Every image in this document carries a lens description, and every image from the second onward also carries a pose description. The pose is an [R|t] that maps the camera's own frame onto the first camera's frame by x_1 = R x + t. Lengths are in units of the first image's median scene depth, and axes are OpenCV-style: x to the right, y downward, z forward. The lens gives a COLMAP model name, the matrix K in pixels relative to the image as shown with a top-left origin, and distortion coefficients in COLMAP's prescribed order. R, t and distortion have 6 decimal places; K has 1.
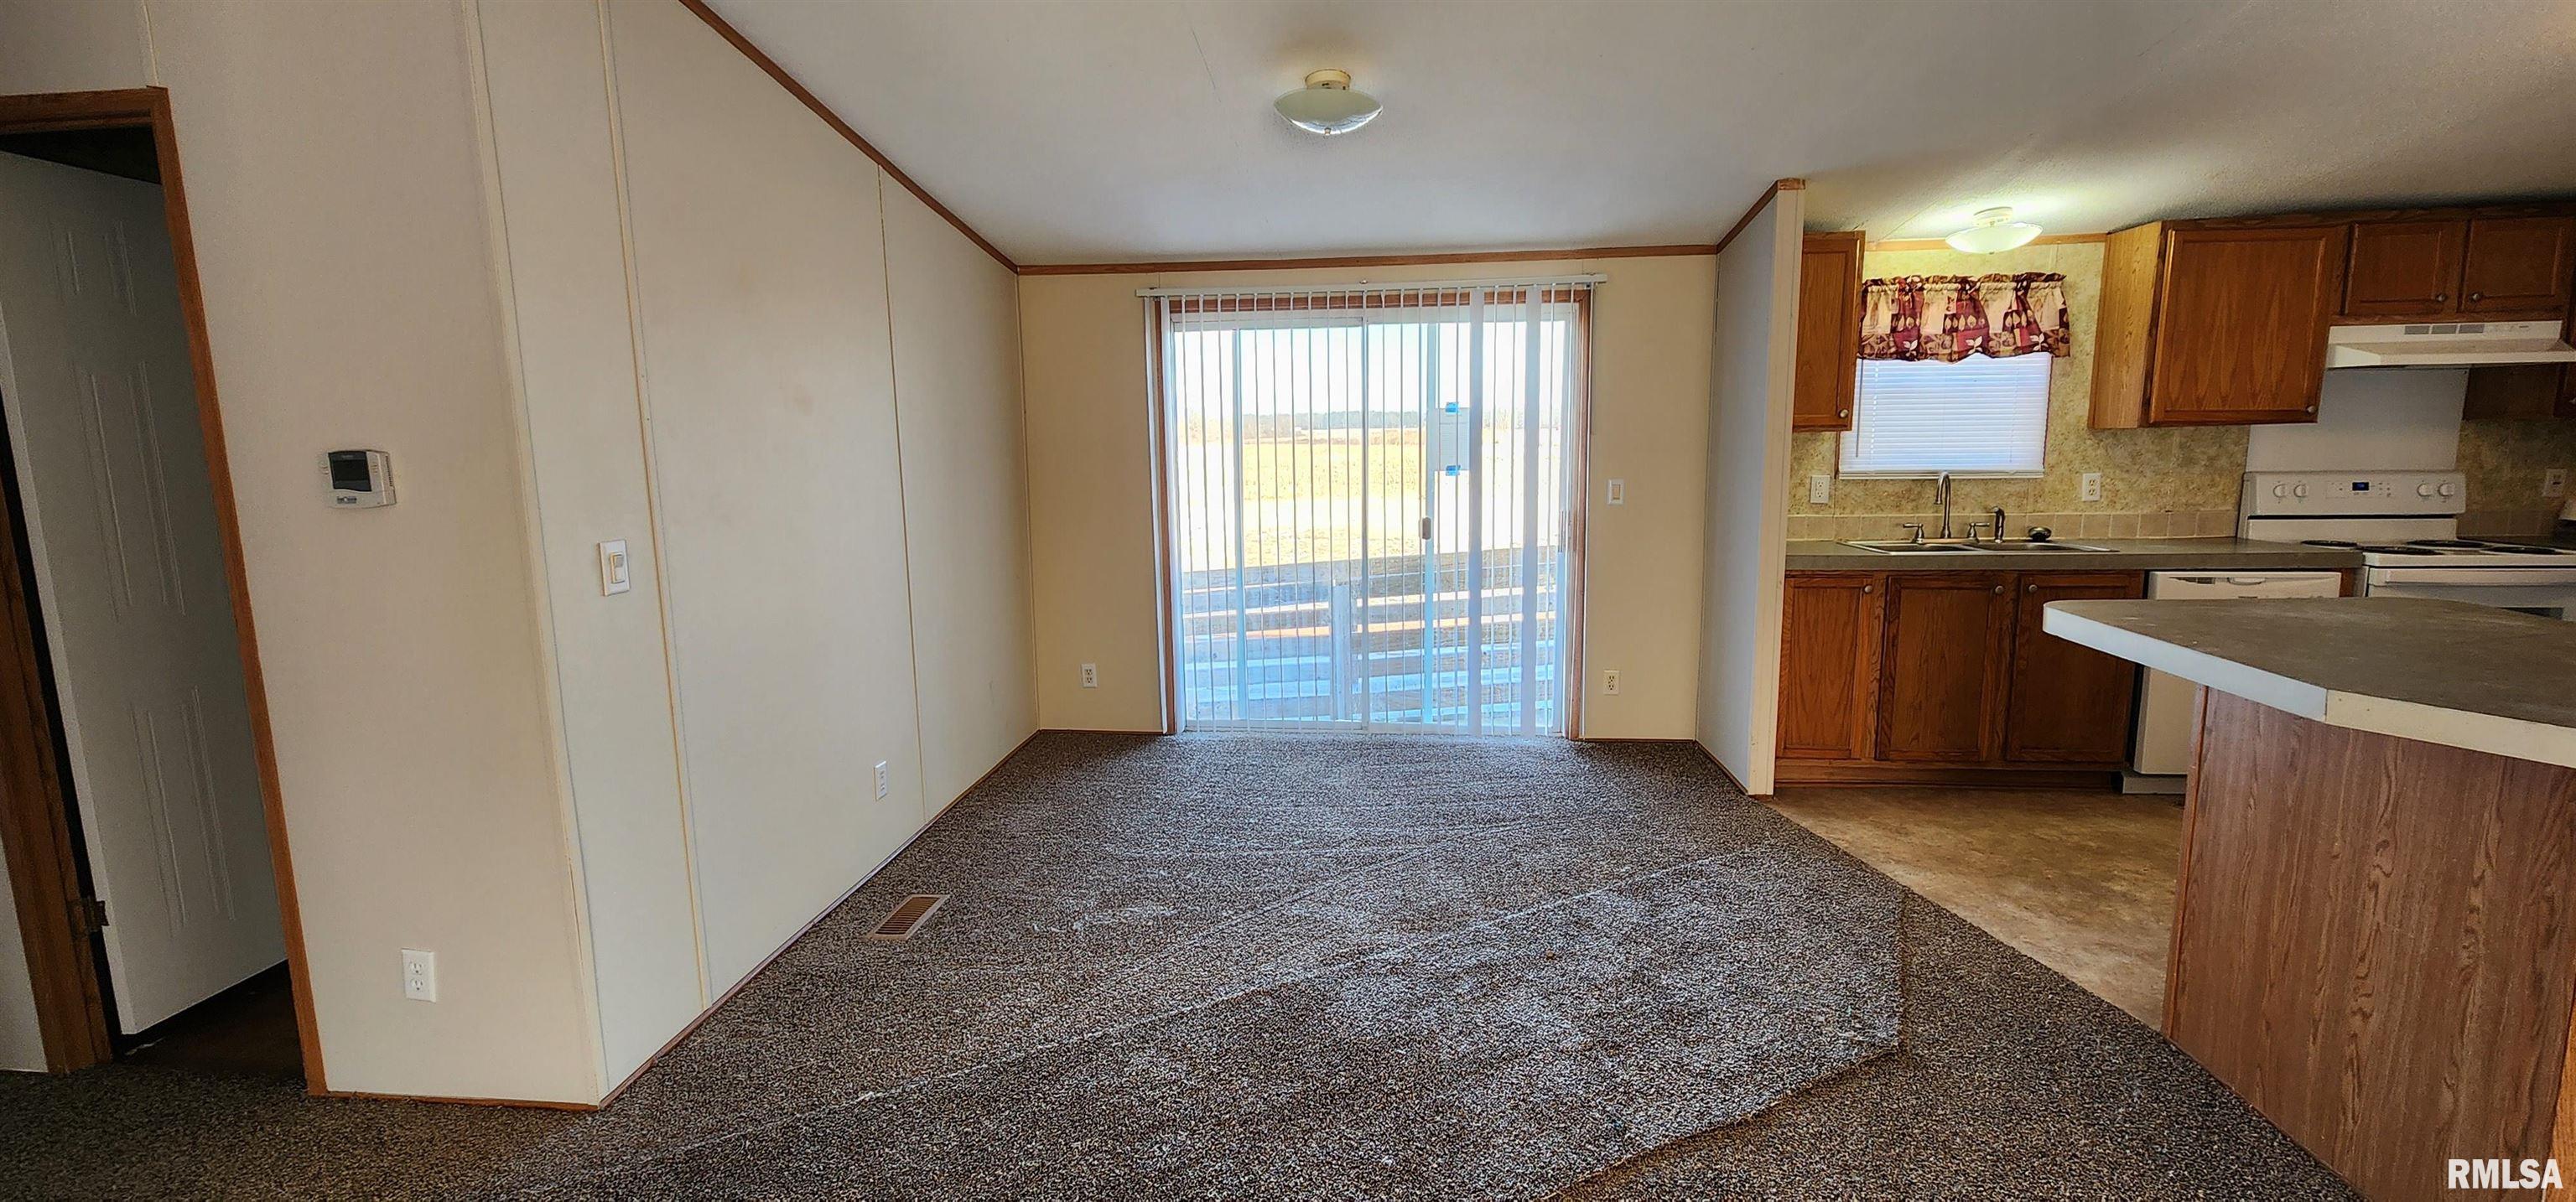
lens RADIAL K [[1030.8, 0, 1237.3], [0, 1030.8, 589.4], [0, 0, 1]] dist [-0.009113, 0.000292]
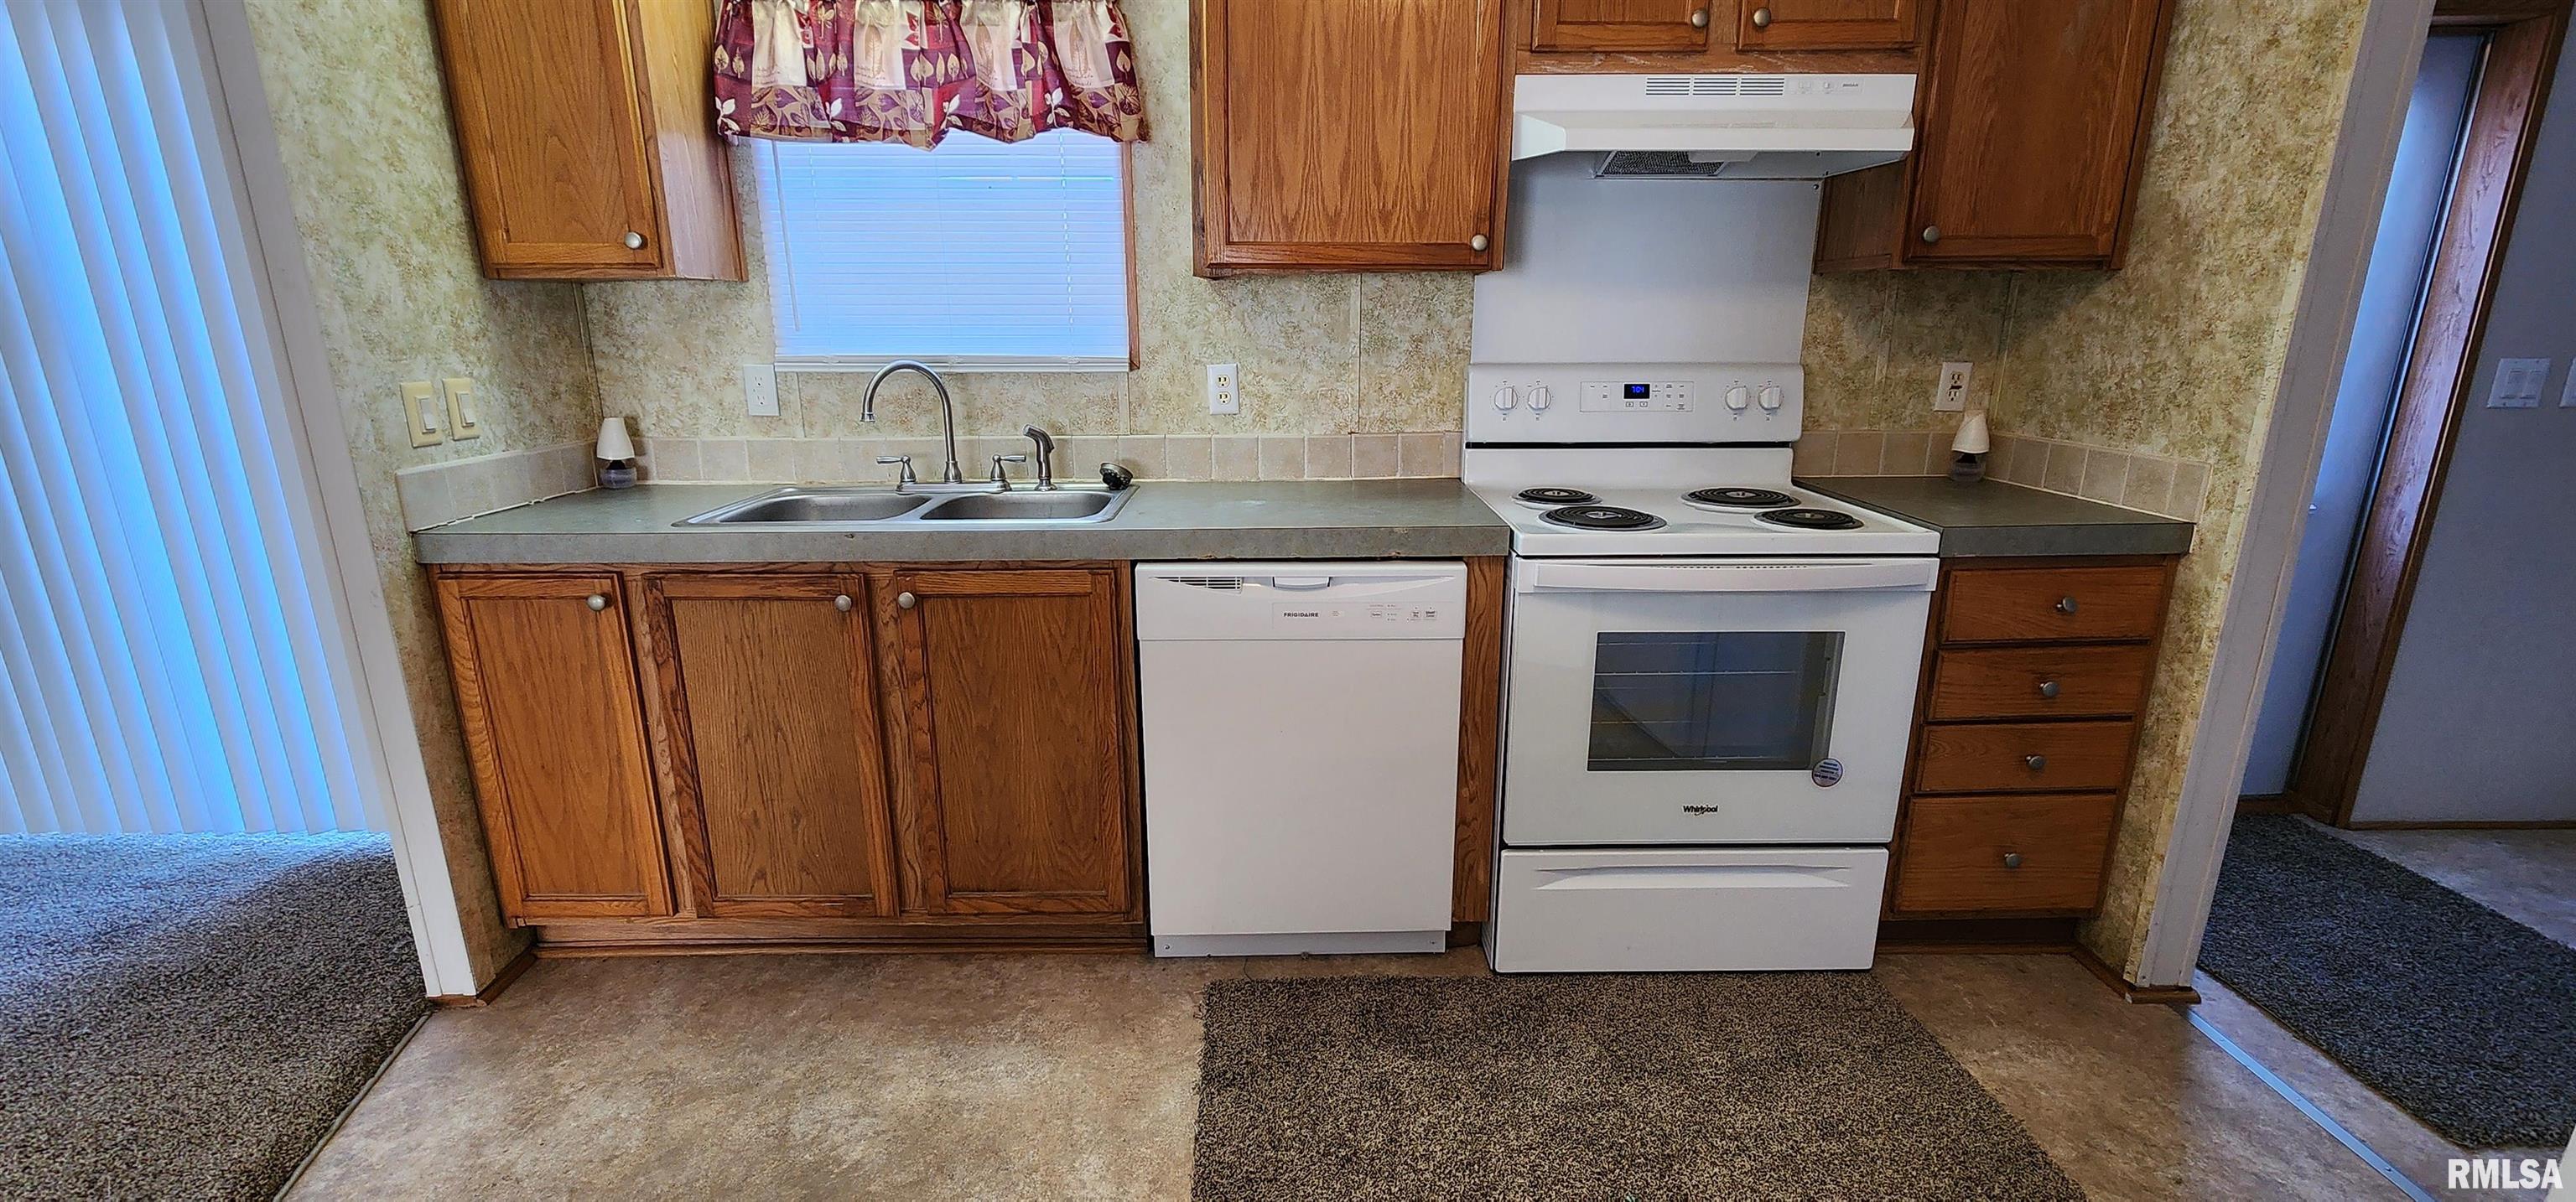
lens RADIAL K [[1030.8, 0, 1237.3], [0, 1030.8, 589.4], [0, 0, 1]] dist [-0.009113, 0.000292]
pose [[0.992554, -0.018739, 0.120356, 0.806650], [0.004738, 0.993287, 0.115577, -0.058429], [-0.121714, -0.114146, 0.985980, 0.447345]]
